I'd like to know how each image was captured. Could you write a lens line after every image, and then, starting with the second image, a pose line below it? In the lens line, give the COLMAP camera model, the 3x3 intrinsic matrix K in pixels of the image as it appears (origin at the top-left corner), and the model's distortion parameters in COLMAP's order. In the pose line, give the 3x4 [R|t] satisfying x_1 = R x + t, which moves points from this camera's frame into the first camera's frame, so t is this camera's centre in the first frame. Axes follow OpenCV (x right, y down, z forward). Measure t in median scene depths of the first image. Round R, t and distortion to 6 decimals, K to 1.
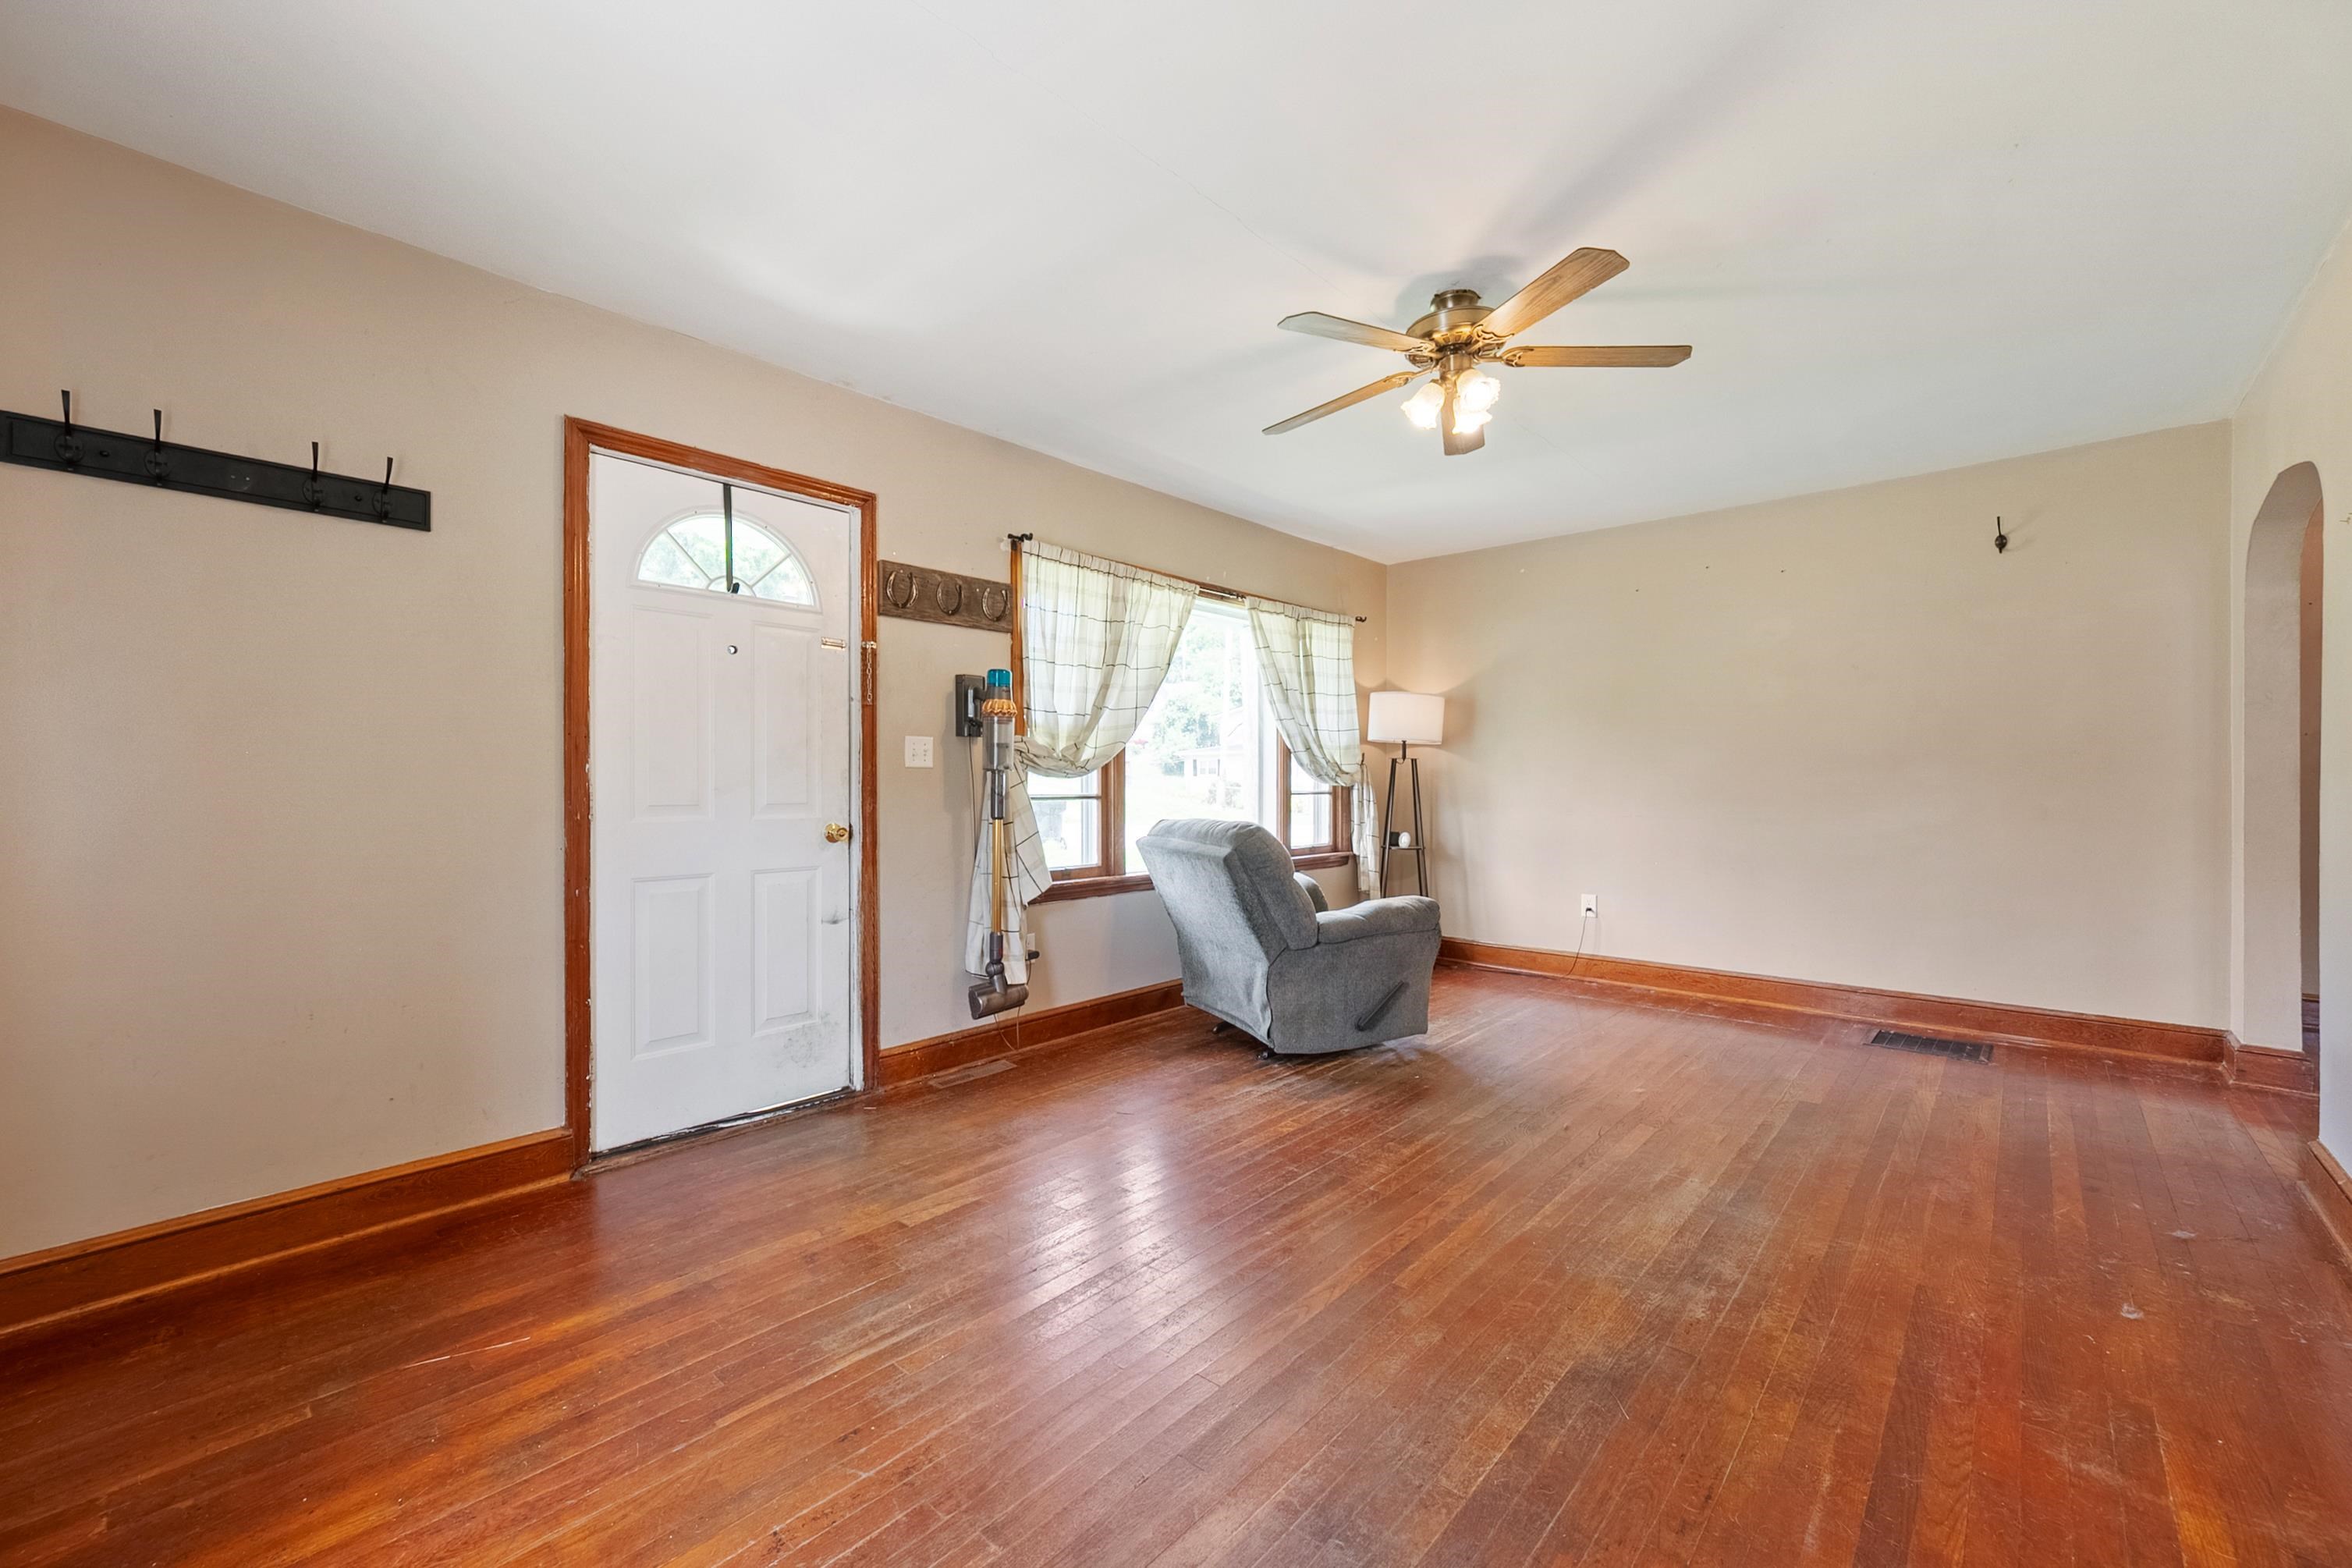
lens RADIAL K [[936.7, 0, 1180.2], [0, 936.7, 783.1], [0, 0, 1]] dist [0.000514, 0.000309]
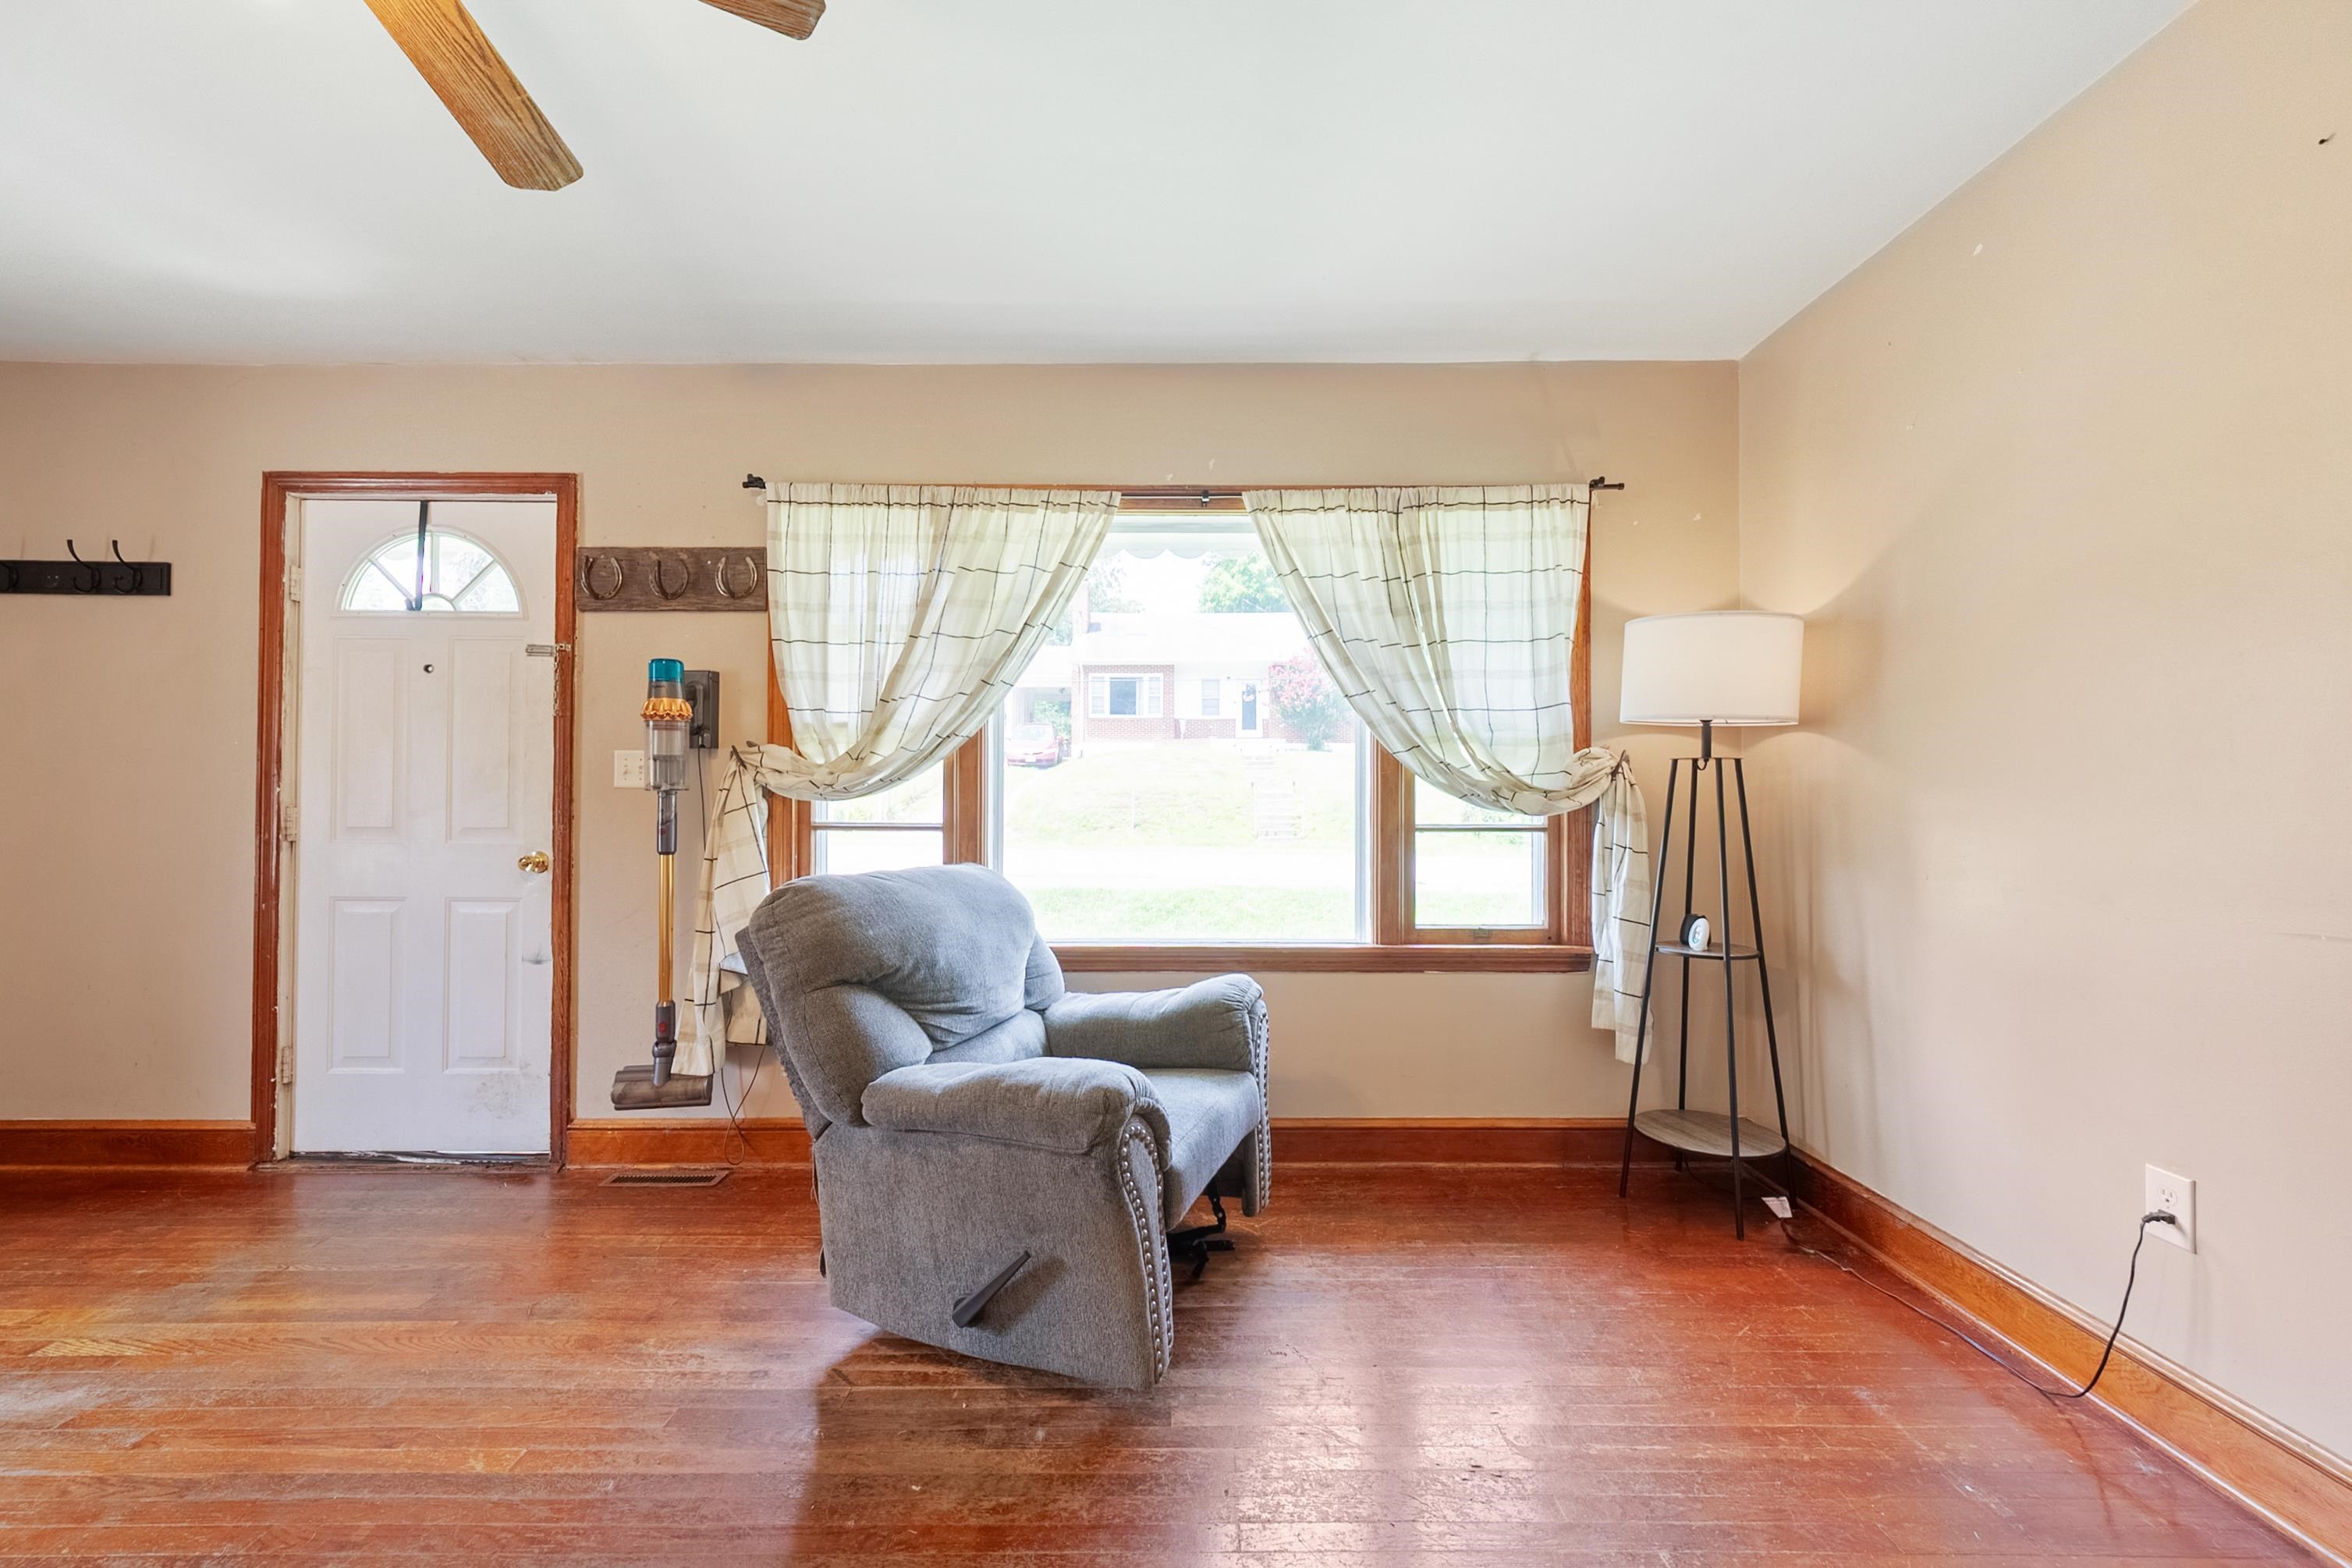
lens RADIAL K [[945.2, 0, 1176.0], [0, 945.2, 784.0], [0, 0, 1]] dist [0.000790, 0.000281]
pose [[0.670967, -0.012231, -0.741386, 0.704381], [-0.004574, 0.999777, -0.020634, -0.005101], [0.741473, 0.017236, 0.670761, 0.840401]]
